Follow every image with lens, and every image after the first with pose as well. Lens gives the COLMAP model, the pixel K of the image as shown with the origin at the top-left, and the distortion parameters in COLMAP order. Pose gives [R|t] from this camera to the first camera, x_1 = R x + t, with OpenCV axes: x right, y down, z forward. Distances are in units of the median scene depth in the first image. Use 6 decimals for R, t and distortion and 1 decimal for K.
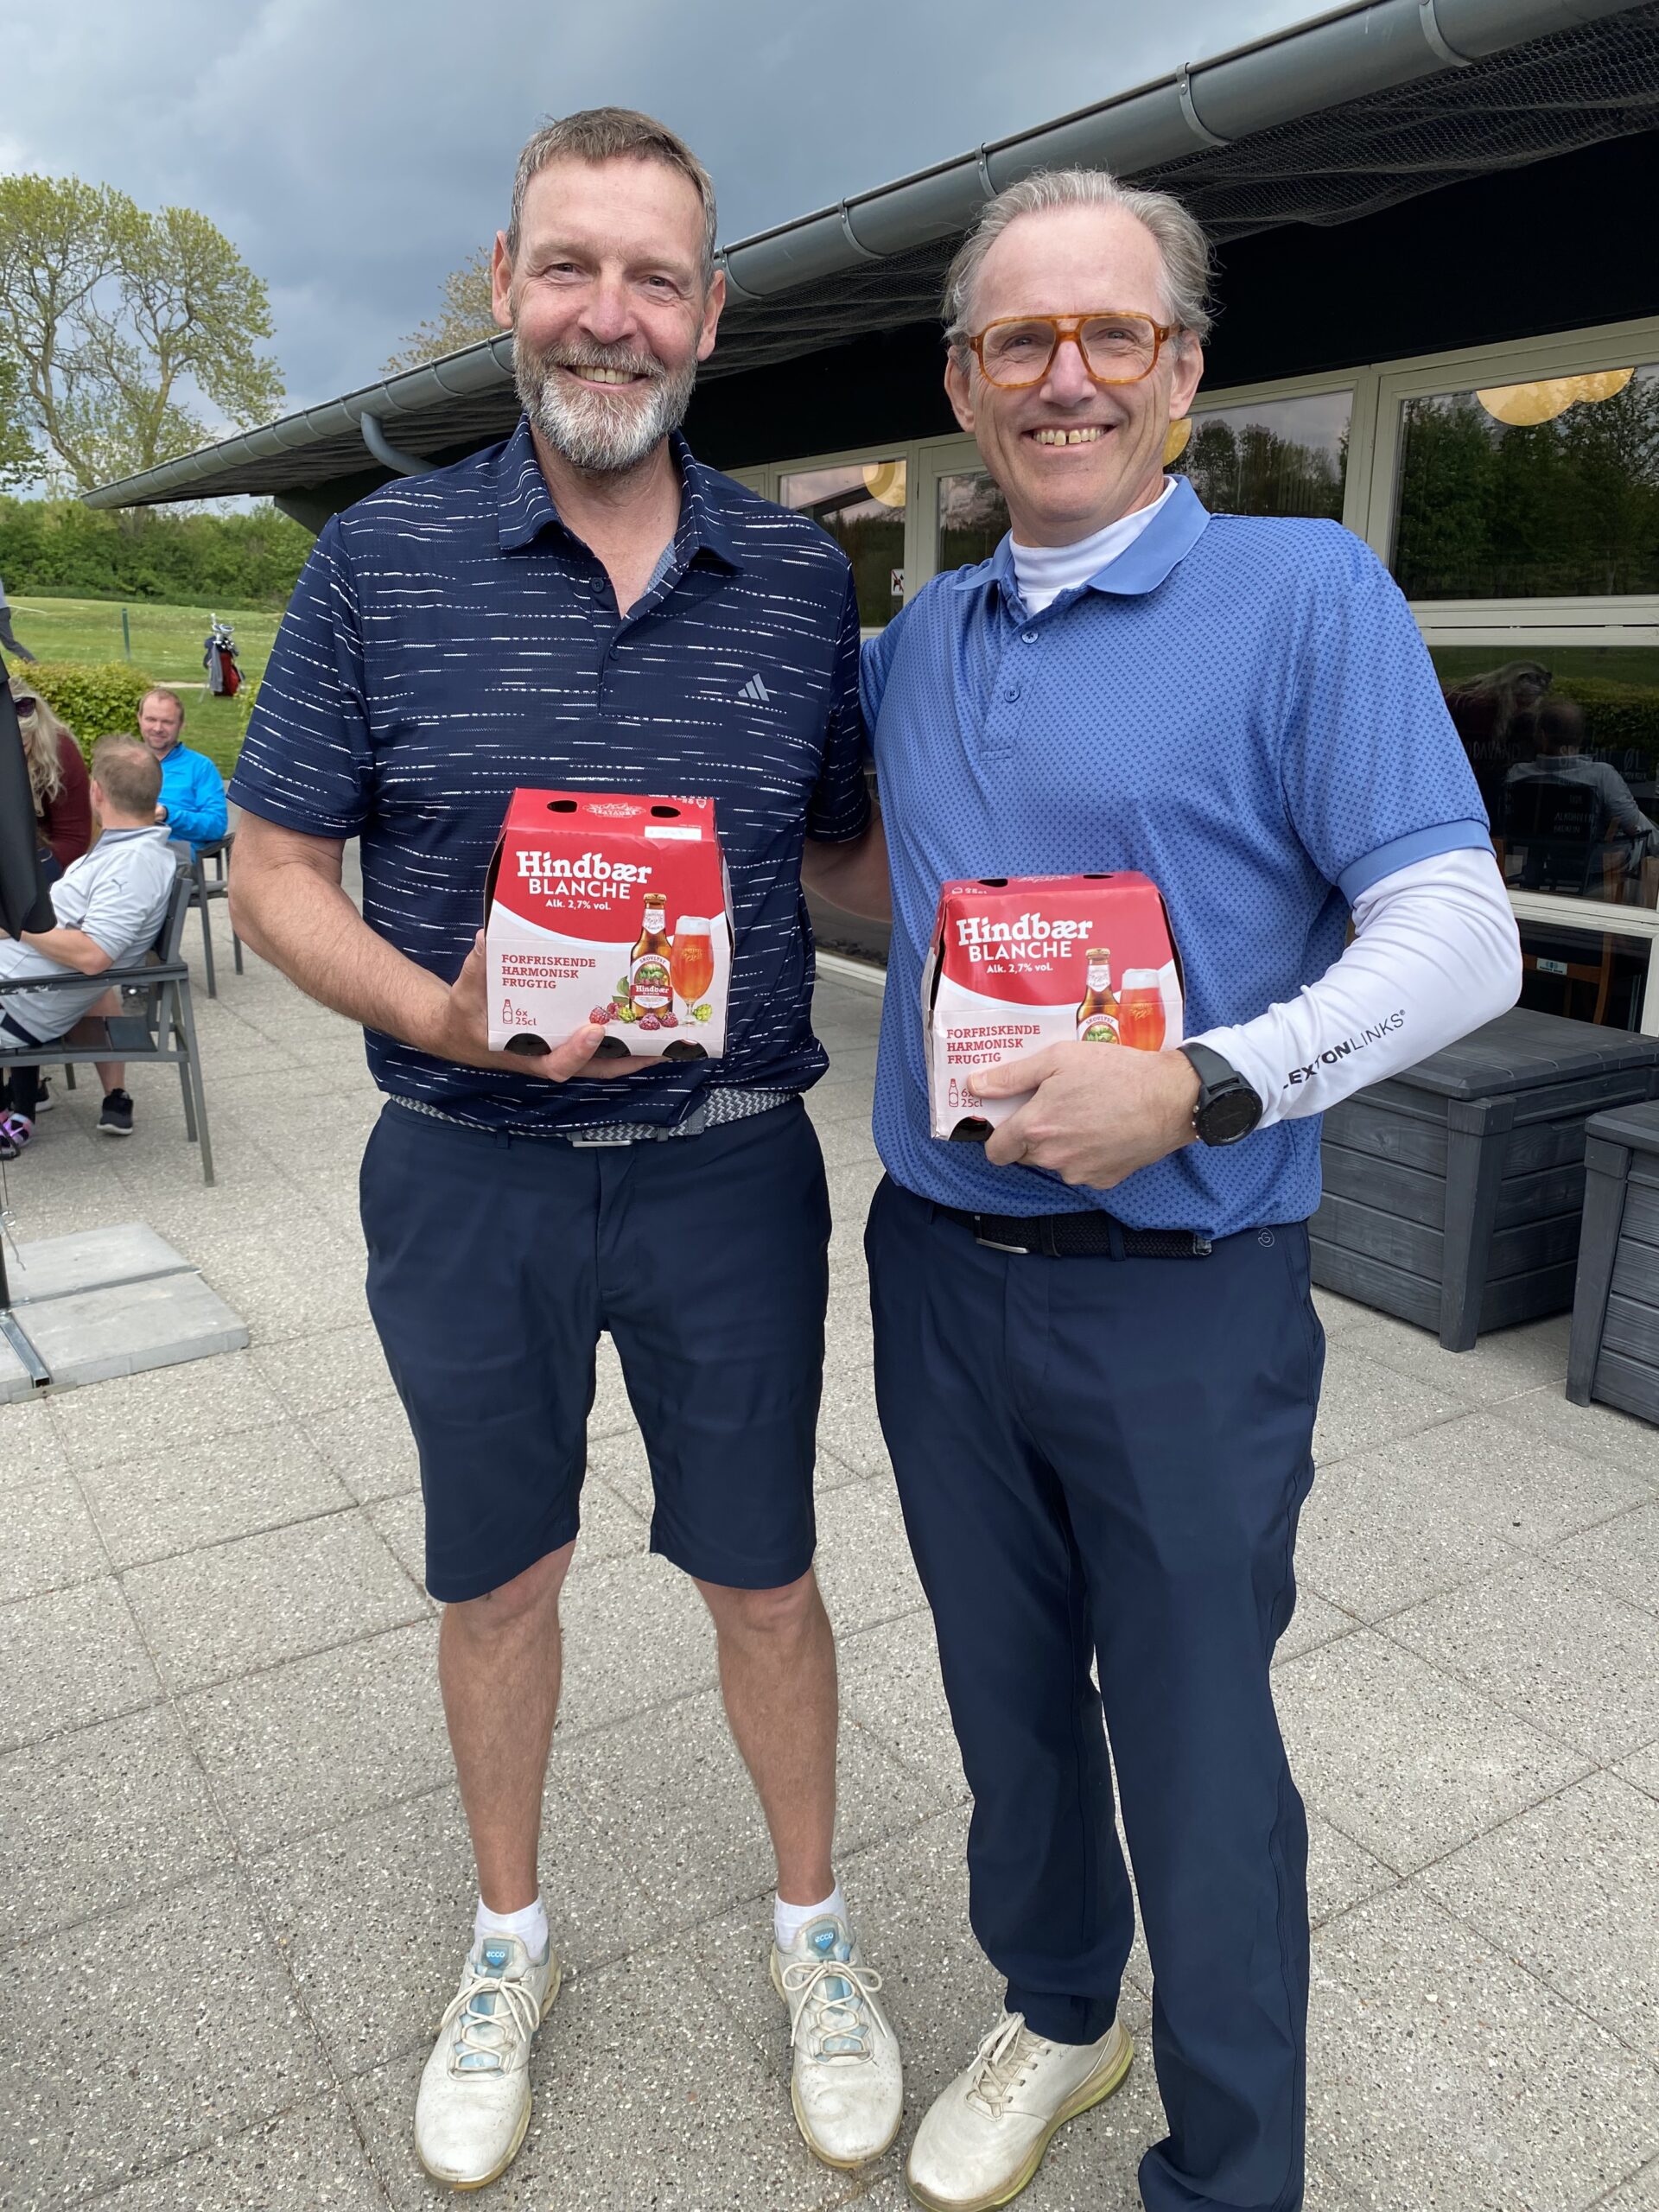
lens RADIAL K [[1748.9, 0, 829.5], [0, 1748.9, 1106.0], [0, 0, 1]] dist [0.007244, -0.009866]
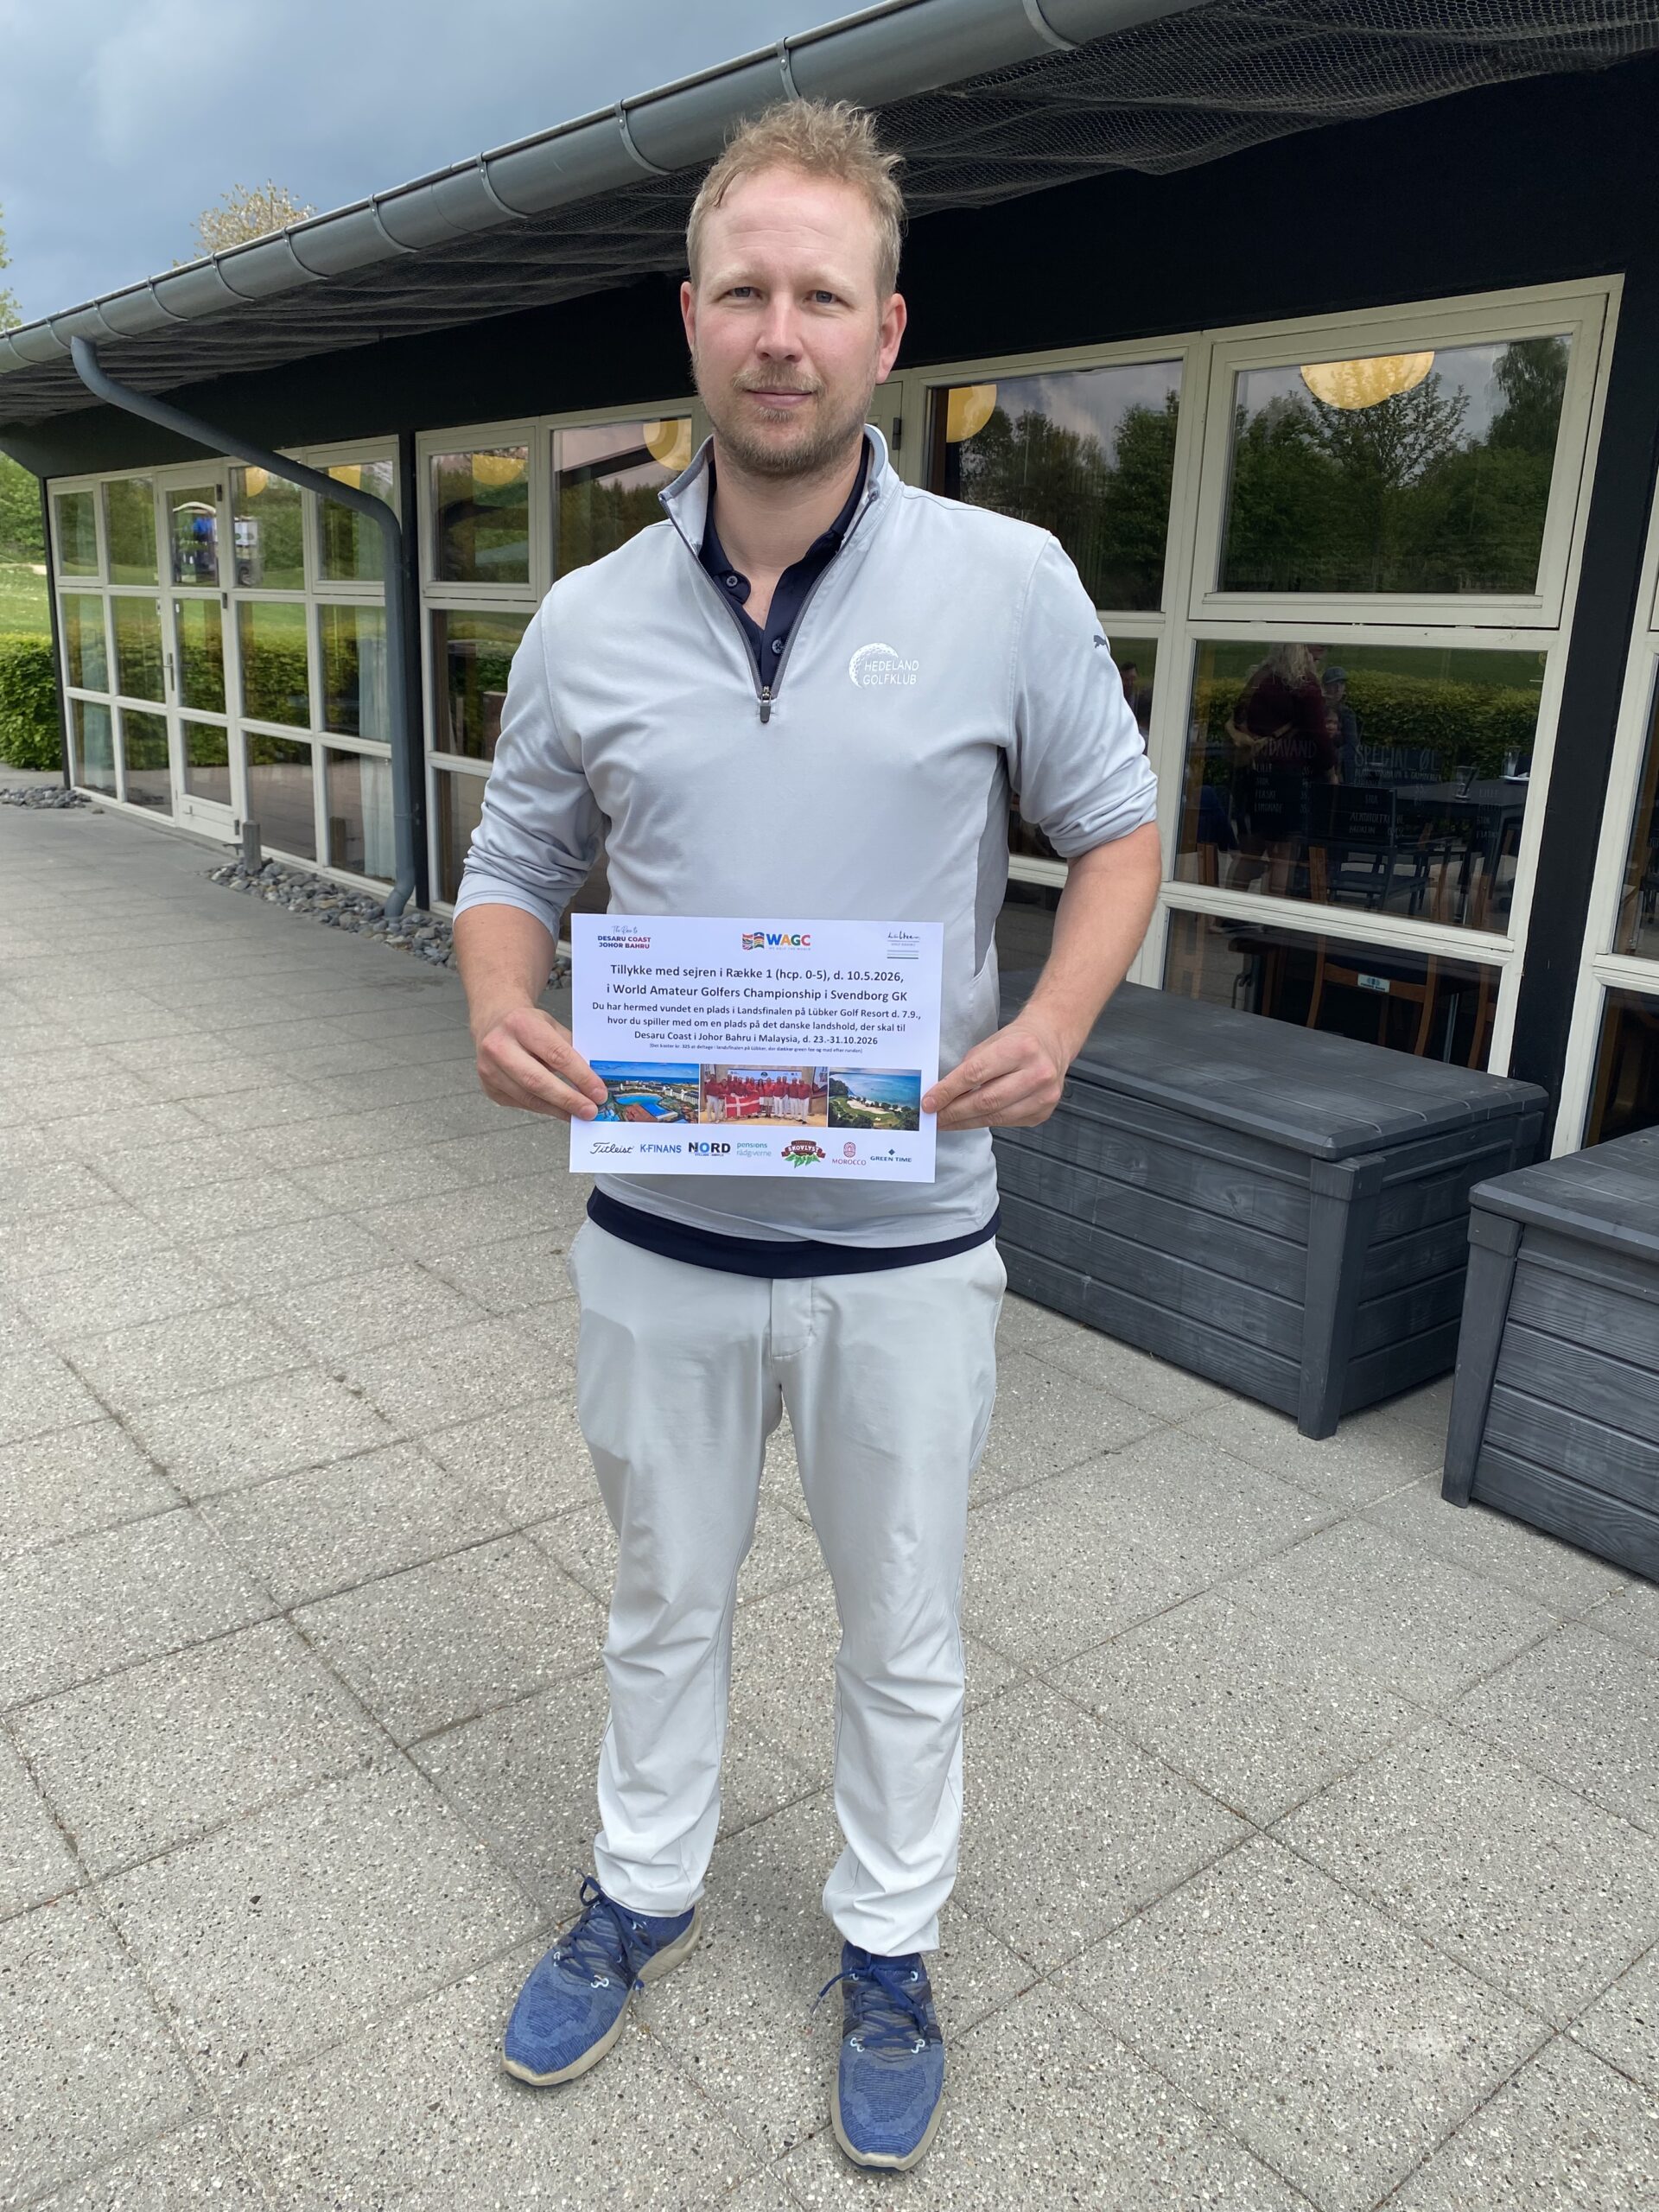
lens RADIAL K [[1748.9, 0, 829.5], [0, 1748.9, 1106.0], [0, 0, 1]] dist [0.007244, -0.009866]
pose [[0.992175, -0.002575, 0.124829, 0.001065], [0.000868, 0.999905, 0.013729, -0.043339], [-0.124853, -0.013513, 0.992083, 0.153983]]
